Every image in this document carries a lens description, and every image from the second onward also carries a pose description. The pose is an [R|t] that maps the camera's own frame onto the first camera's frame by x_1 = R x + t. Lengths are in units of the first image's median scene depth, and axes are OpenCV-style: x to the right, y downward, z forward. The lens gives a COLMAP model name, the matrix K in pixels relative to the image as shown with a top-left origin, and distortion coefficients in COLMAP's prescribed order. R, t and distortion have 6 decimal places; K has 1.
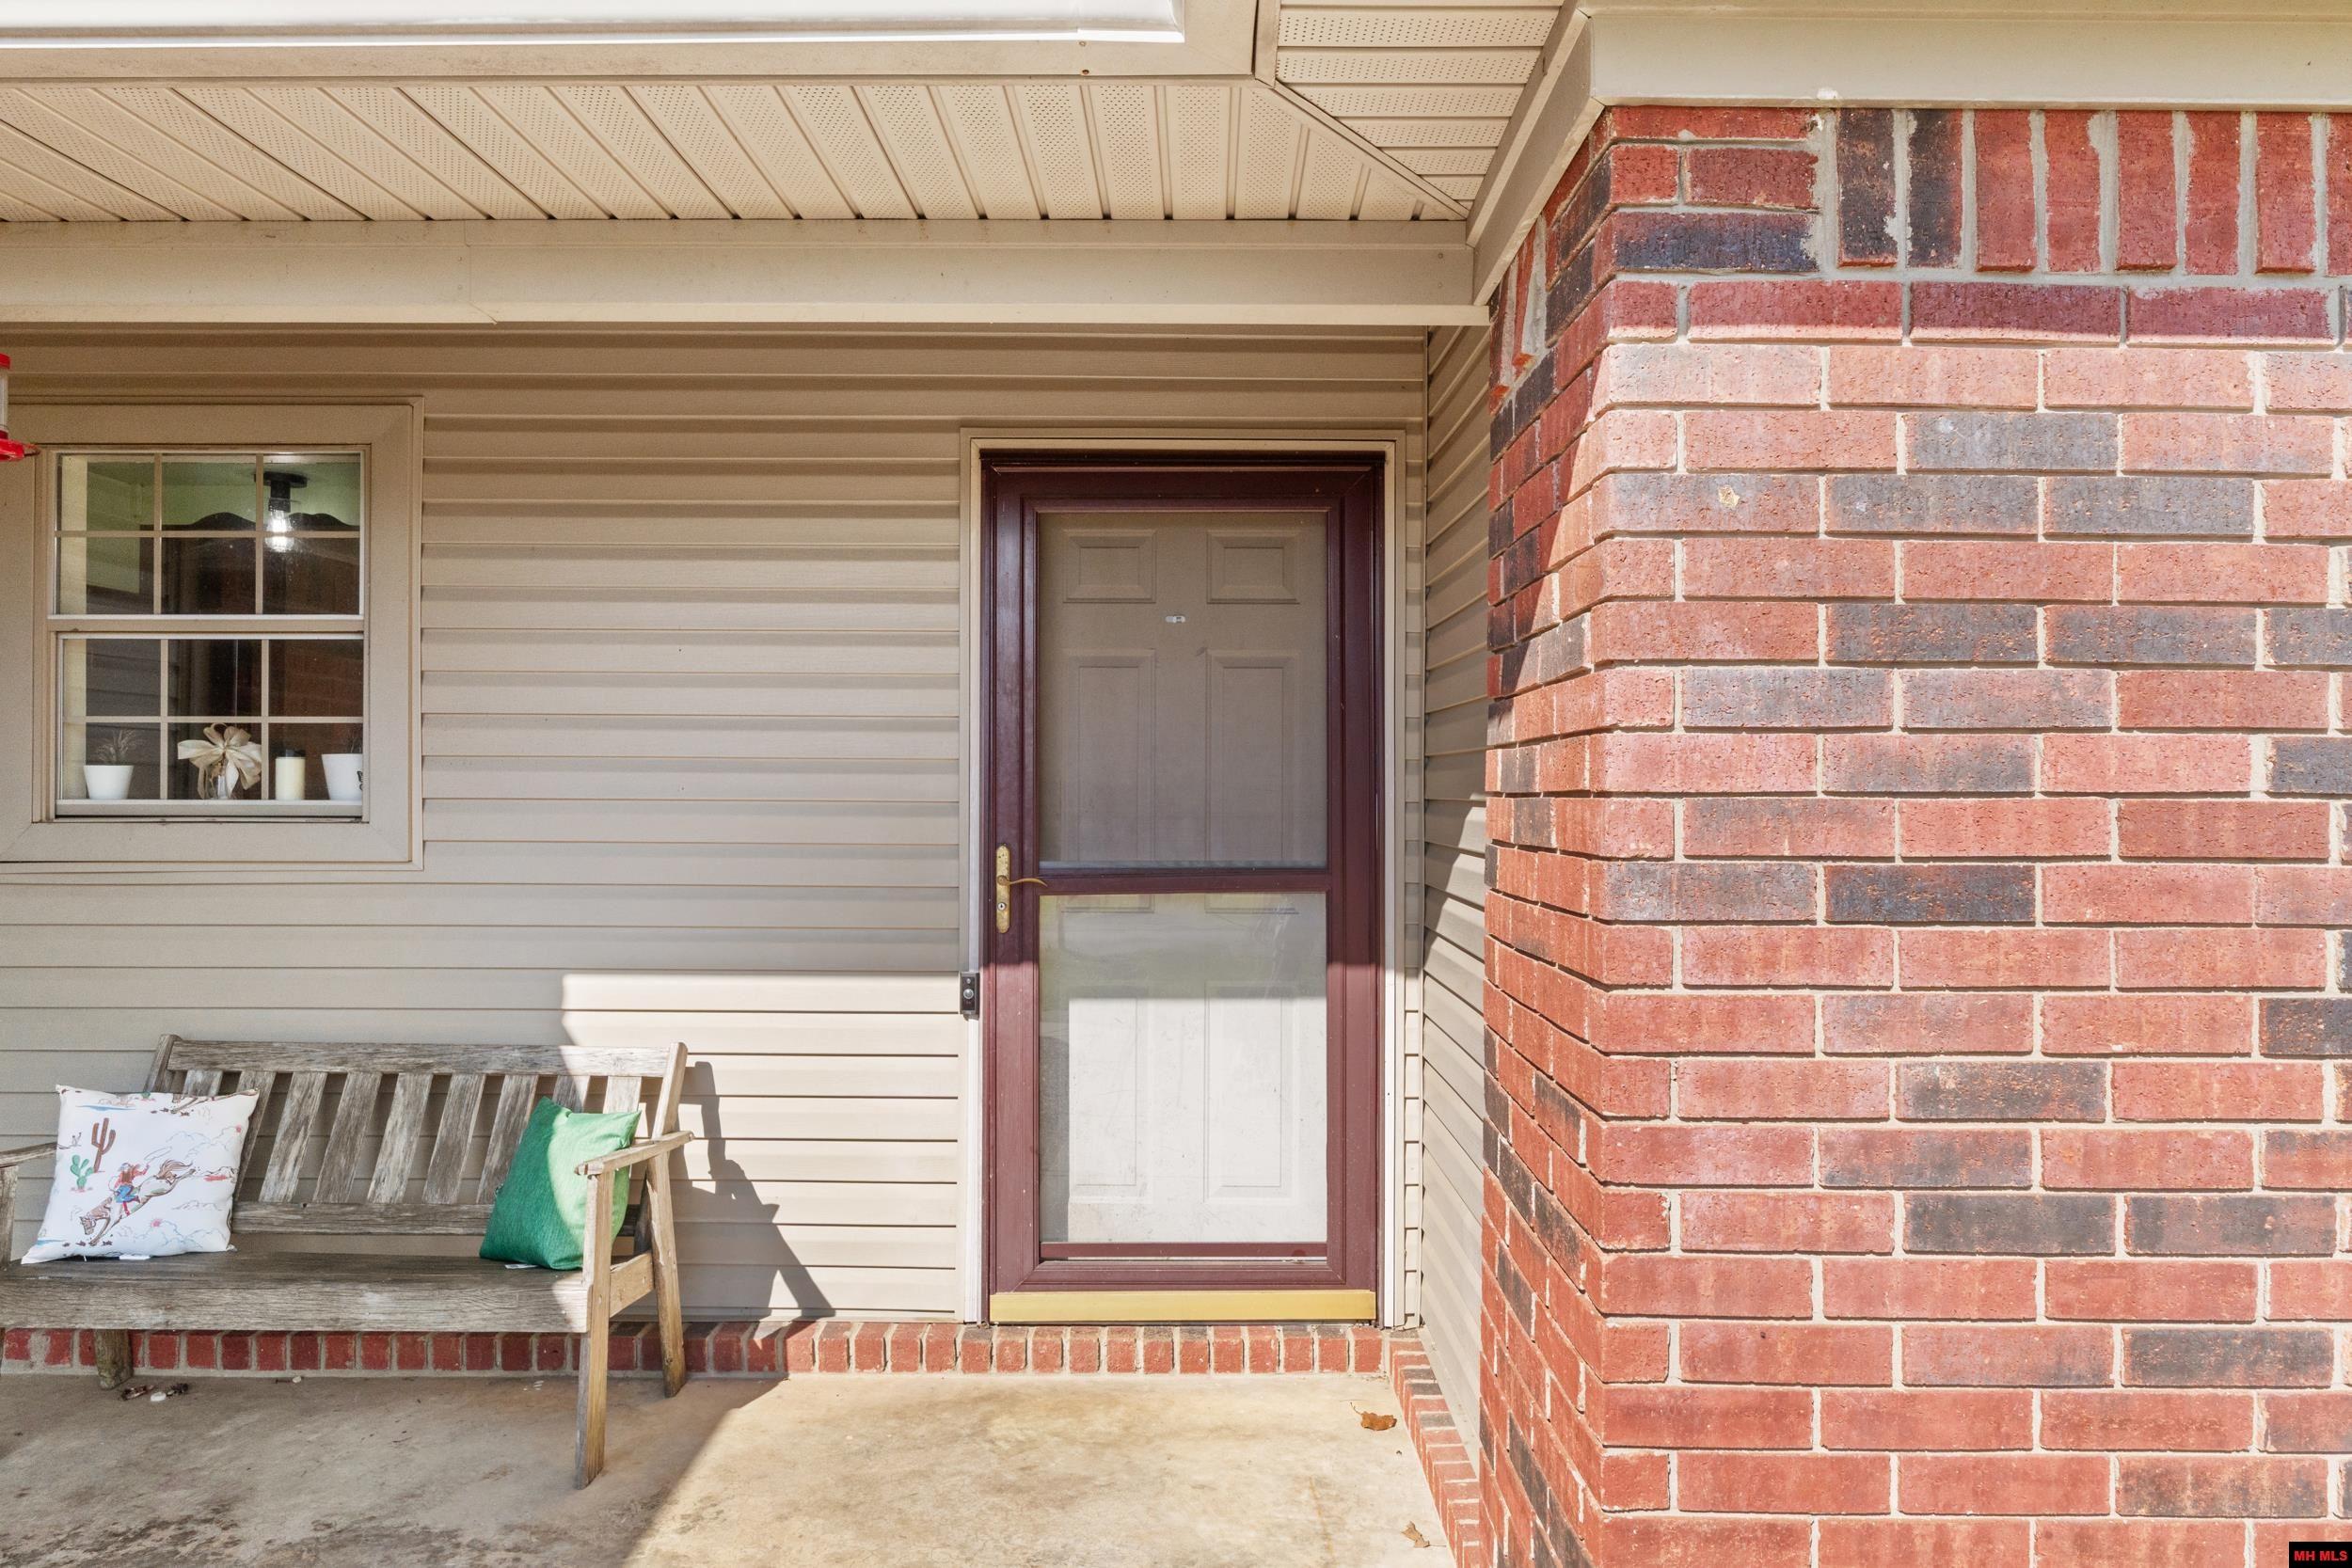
lens RADIAL K [[1540.7, 0, 1175.0], [0, 1540.7, 783.2], [0, 0, 1]] dist [0.000084, 0.000604]
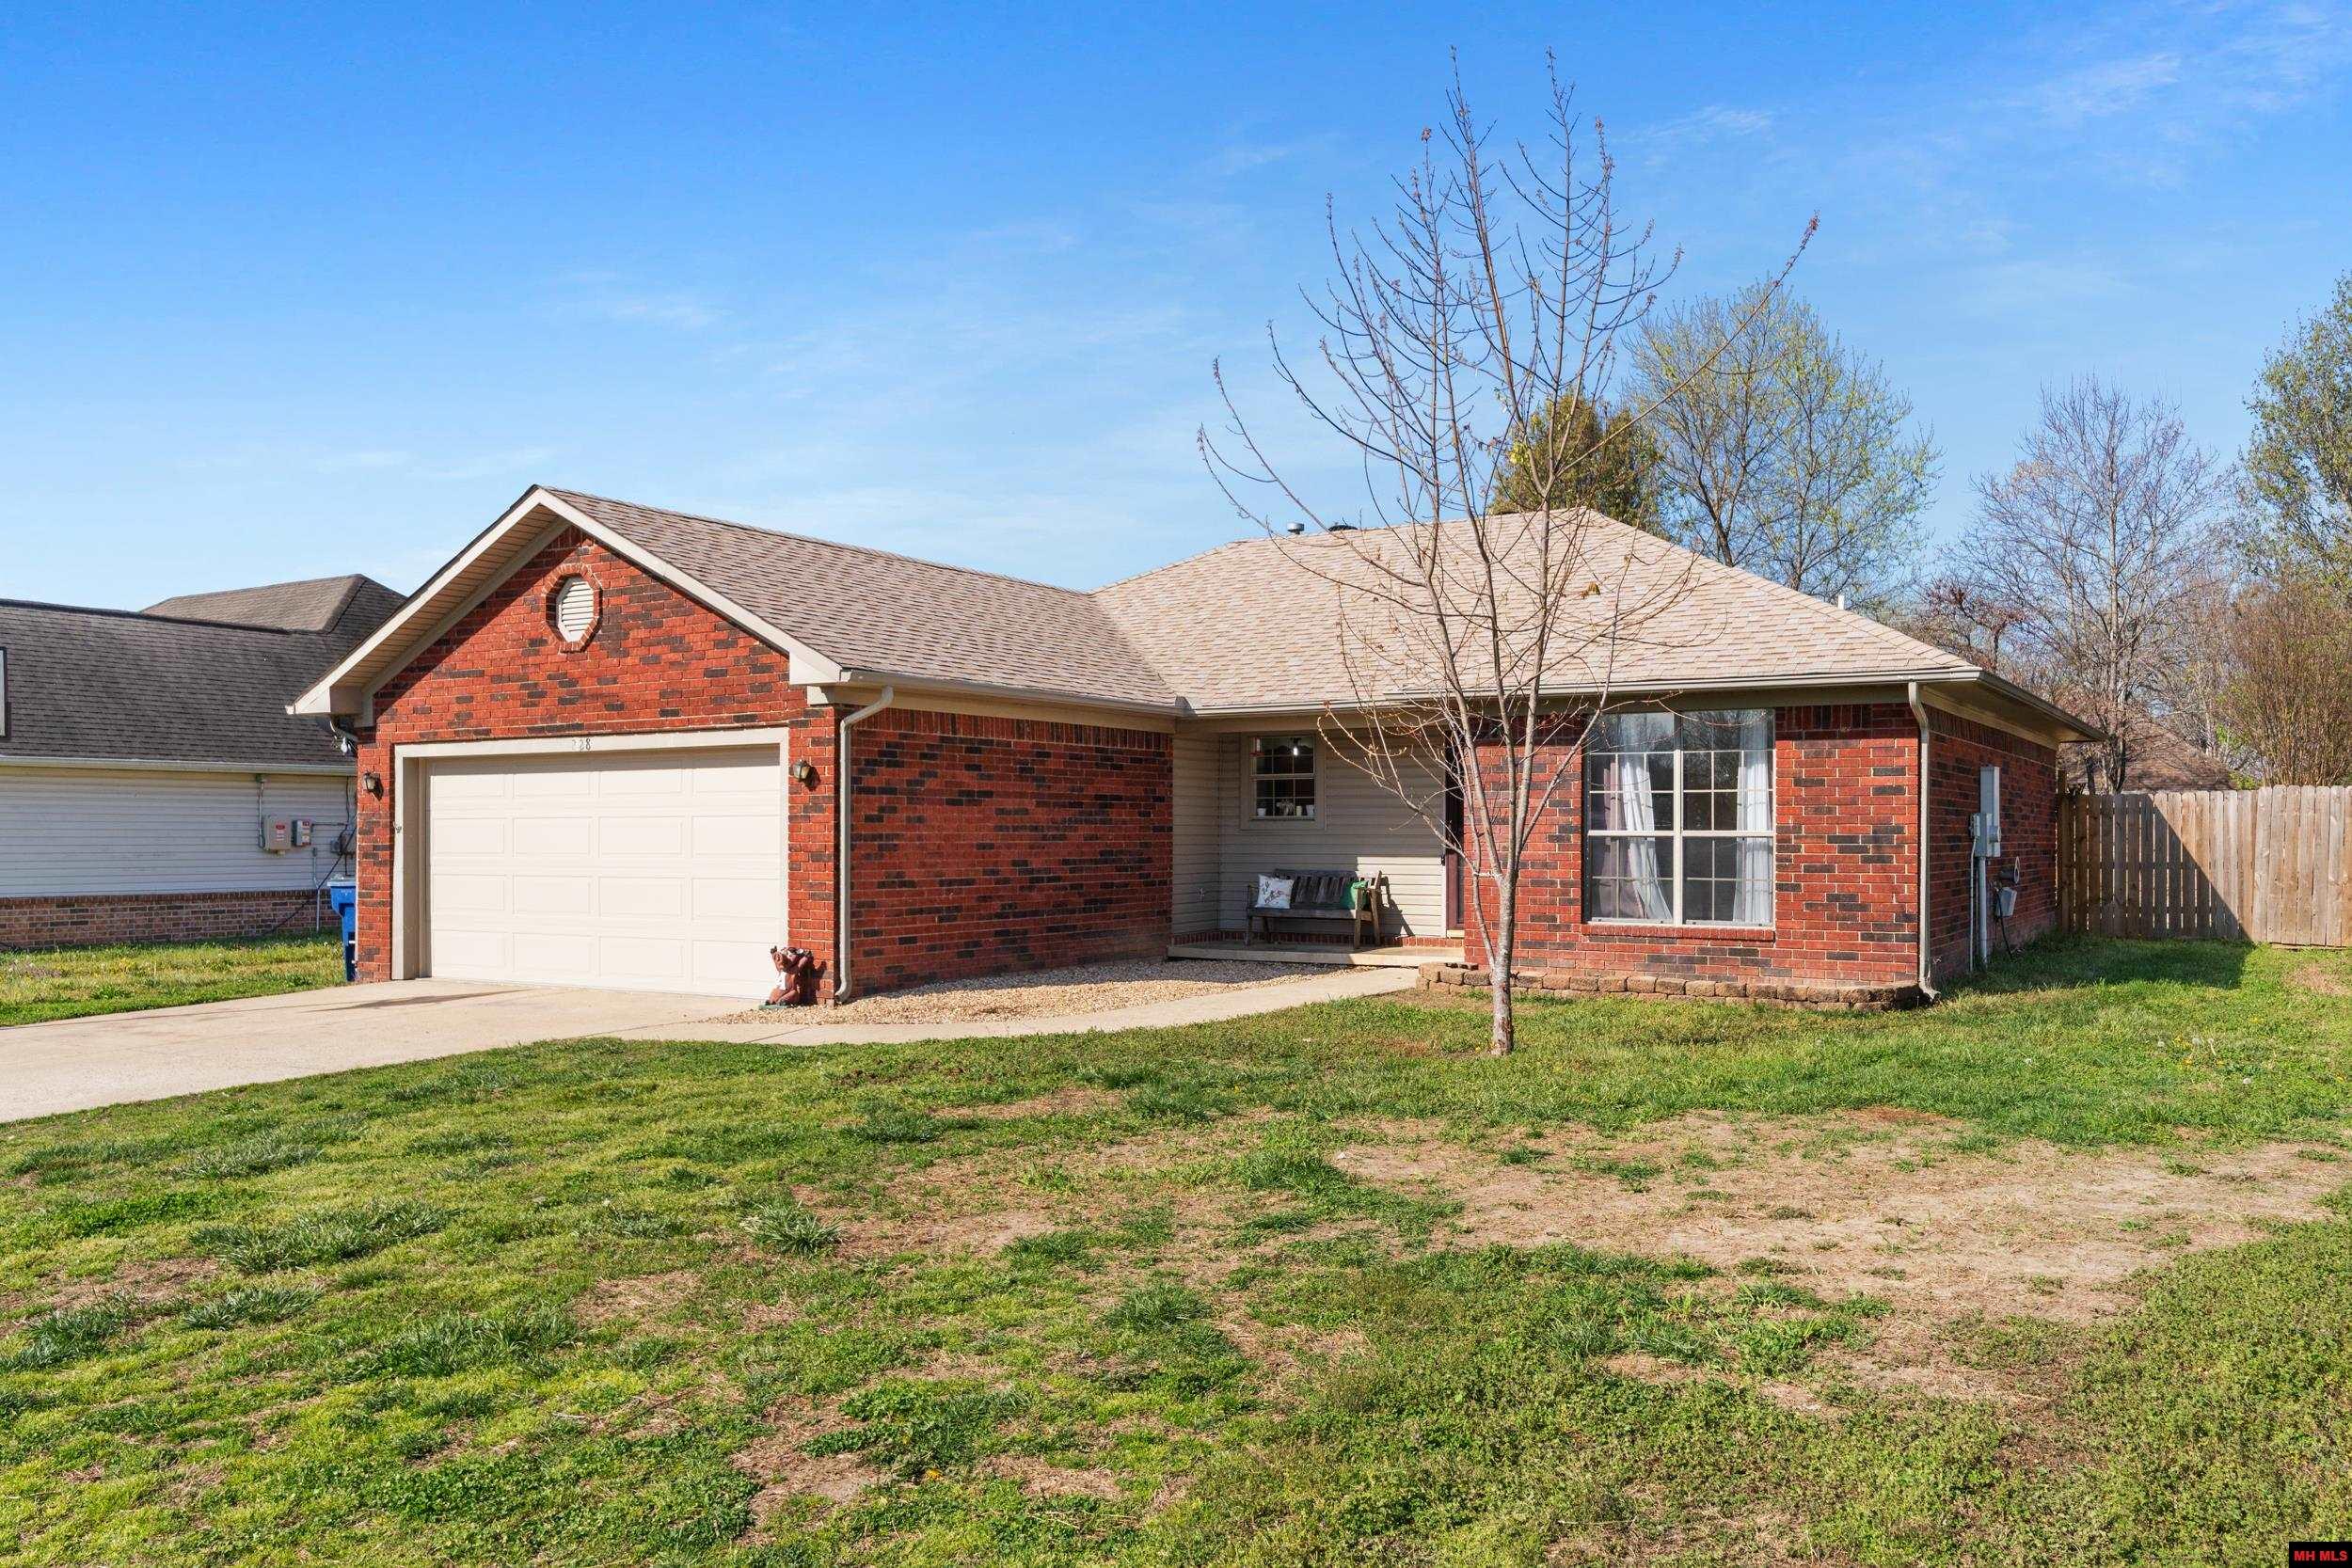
lens RADIAL K [[1824.0, 0, 1178.6], [0, 1824.0, 793.6], [0, 0, 1]] dist [0.002634, 0.000830]
pose [[0.851563, -0.018343, -0.523931, 1.891007], [0.006444, 0.999678, -0.024525, 0.074950], [0.524212, 0.017508, 0.851408, -3.673957]]
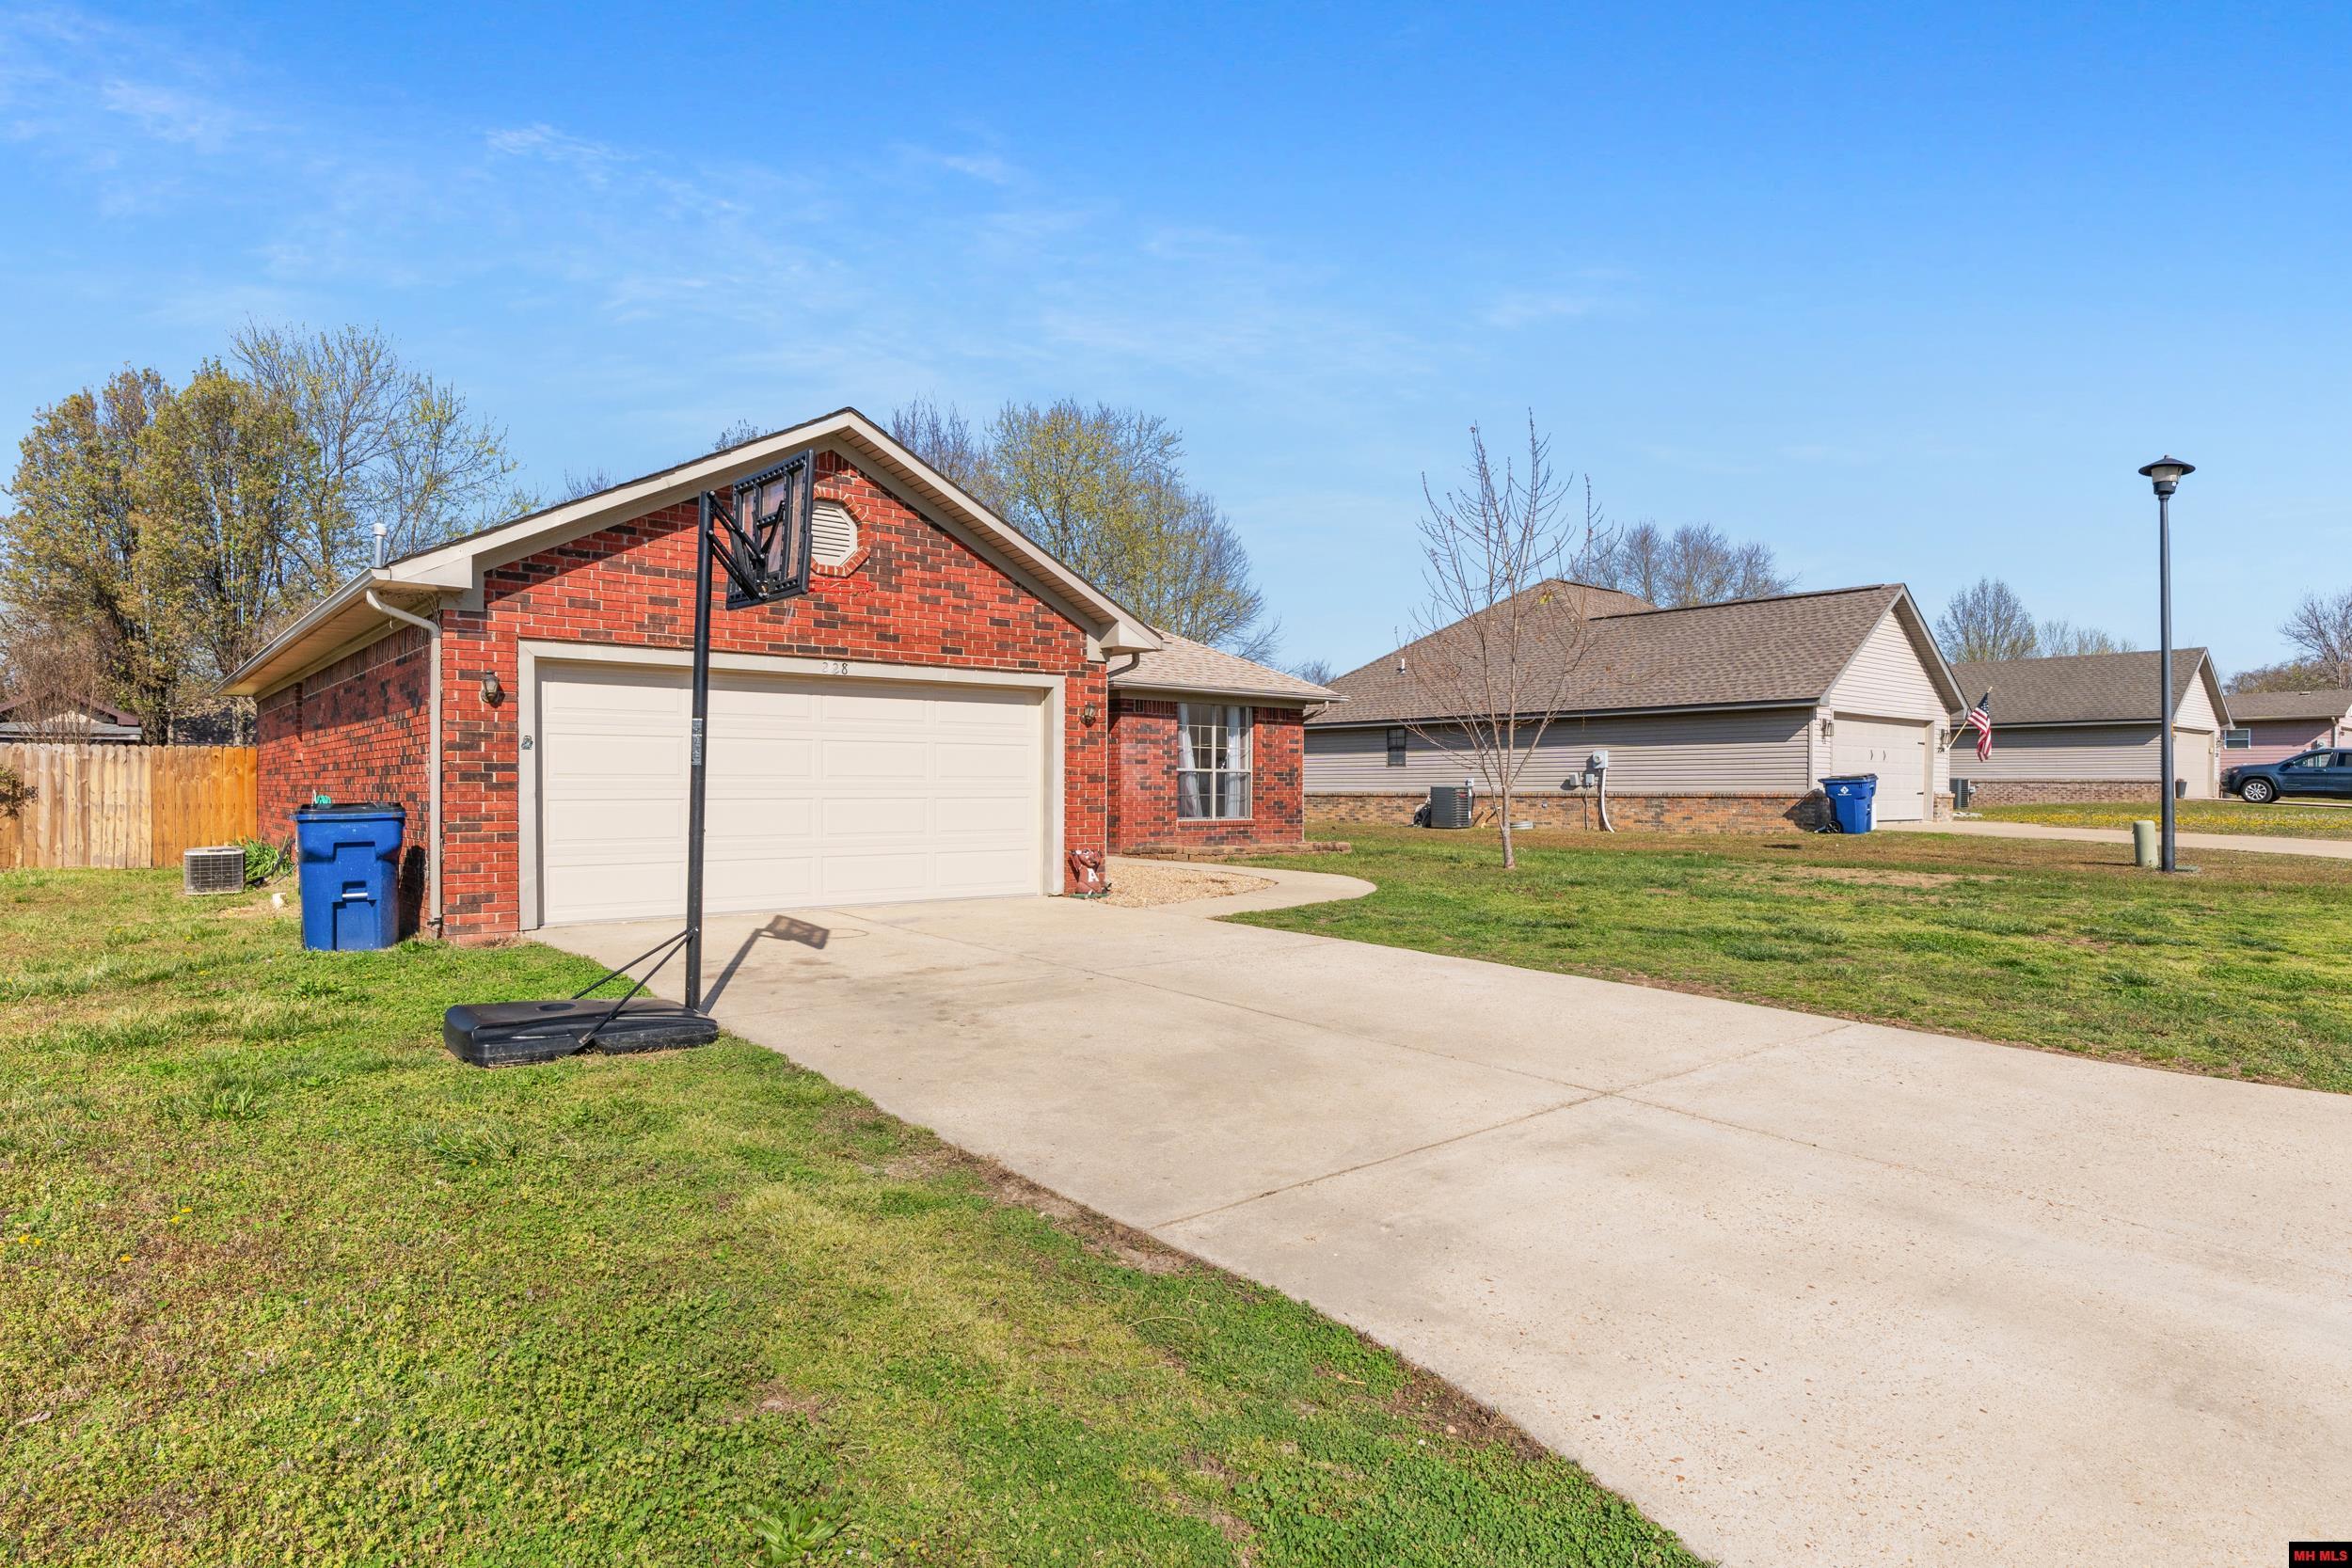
lens RADIAL K [[1293.1, 0, 1176.7], [0, 1293.1, 784.9], [0, 0, 1]] dist [-0.000505, -0.000093]
pose [[0.768622, -0.003821, 0.639691, -3.034042], [0.004413, 0.999990, 0.000671, 0.127864], [-0.639687, 0.002308, 0.768632, -3.667027]]
